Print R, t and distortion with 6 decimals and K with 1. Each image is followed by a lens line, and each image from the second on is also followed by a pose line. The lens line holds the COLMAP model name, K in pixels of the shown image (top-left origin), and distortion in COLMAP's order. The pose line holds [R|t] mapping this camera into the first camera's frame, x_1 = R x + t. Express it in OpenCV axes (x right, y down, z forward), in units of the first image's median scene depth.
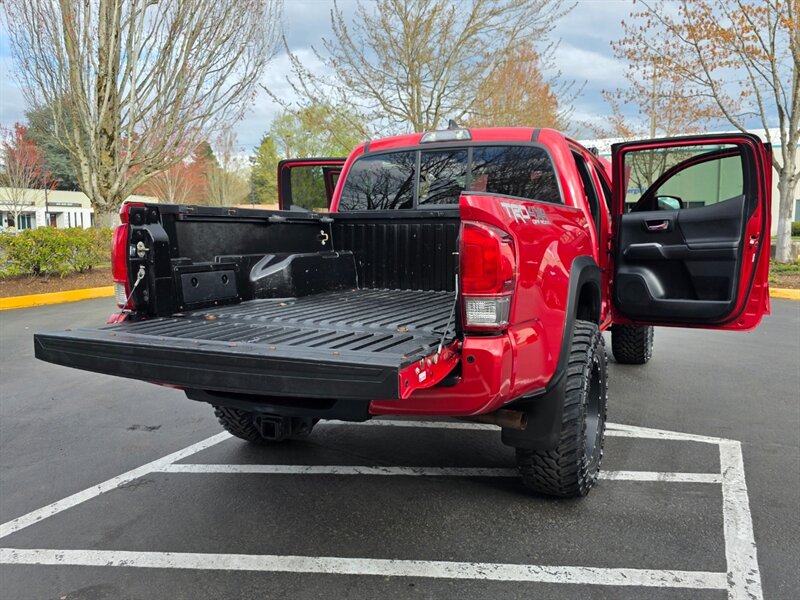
lens RADIAL K [[646.4, 0, 407.2], [0, 646.4, 298.5], [0, 0, 1]] dist [0.036762, -0.020630]
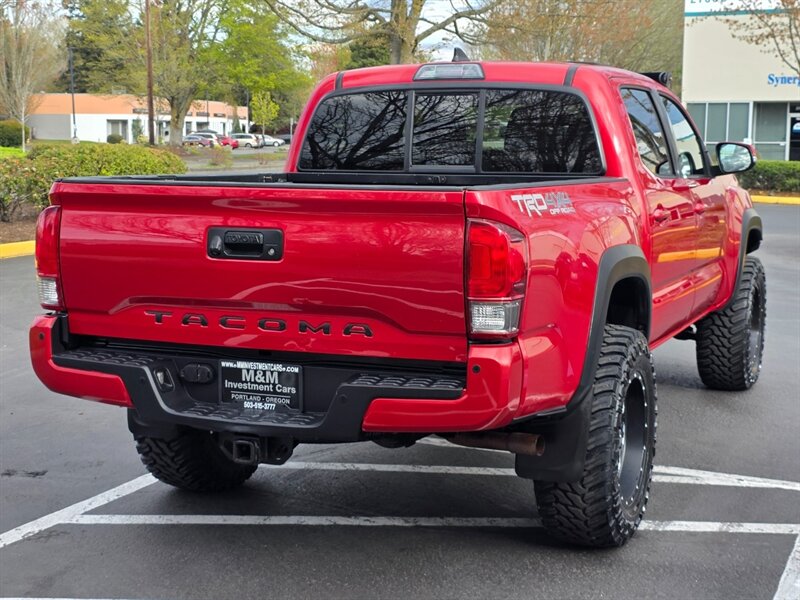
lens RADIAL K [[1241.7, 0, 422.1], [0, 1241.7, 294.3], [0, 0, 1]] dist [0.083449, 0.000000]
pose [[0.999130, 0.004865, 0.041415, -0.032662], [-0.005413, 0.999899, 0.013110, -0.021842], [-0.041347, -0.013323, 0.999056, -0.473204]]
